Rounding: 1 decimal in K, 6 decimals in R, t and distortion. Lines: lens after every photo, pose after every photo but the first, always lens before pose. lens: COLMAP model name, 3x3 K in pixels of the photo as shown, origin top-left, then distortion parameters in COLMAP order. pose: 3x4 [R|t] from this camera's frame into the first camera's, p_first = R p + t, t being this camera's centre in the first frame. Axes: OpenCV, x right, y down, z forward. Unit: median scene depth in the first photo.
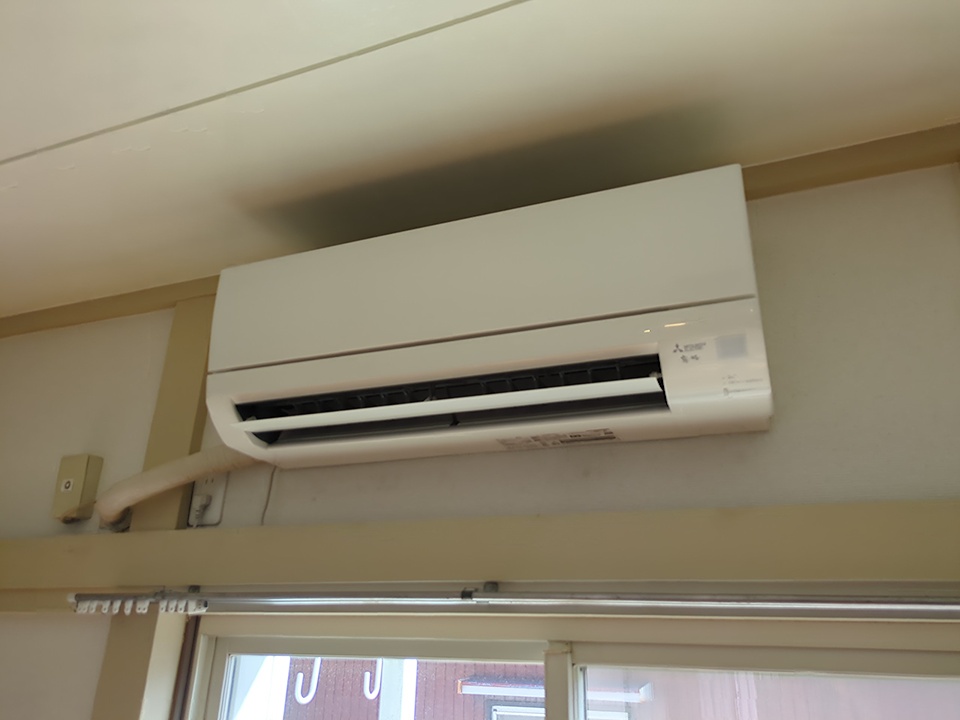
lens RADIAL K [[723.9, 0, 479.7], [0, 723.9, 359.7], [0, 0, 1]] dist [0.040108, -0.025783]
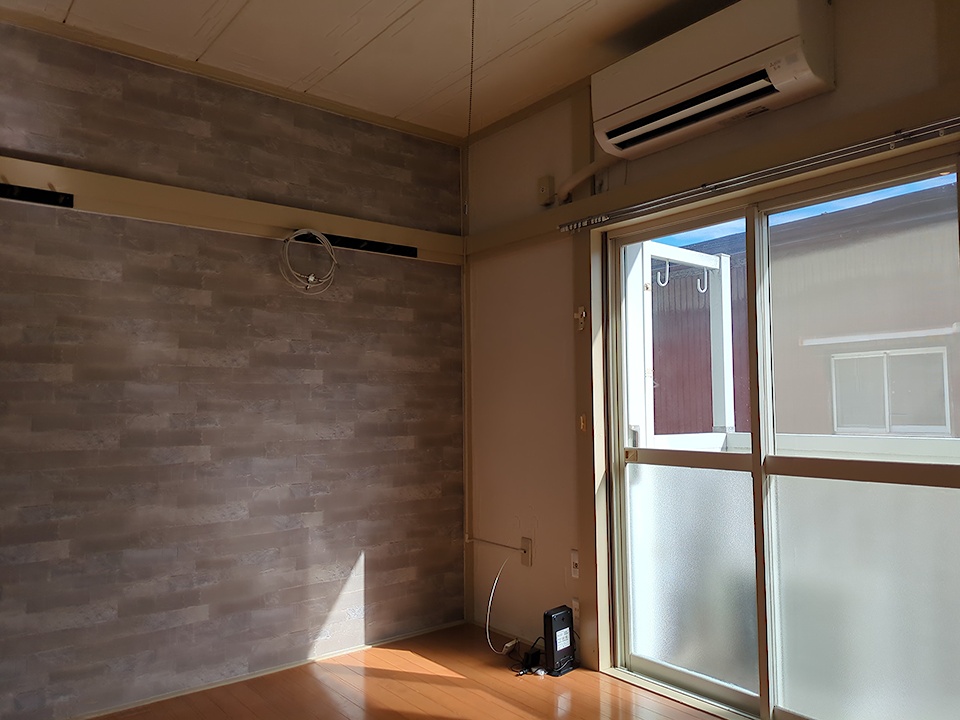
lens RADIAL K [[705.5, 0, 486.3], [0, 705.5, 365.4], [0, 0, 1]] dist [0.032874, -0.022696]
pose [[0.870187, -0.057069, -0.489406, 0.375745], [0.214197, 0.938319, 0.271437, 0.054295], [0.443728, -0.341030, 0.828737, -1.227931]]
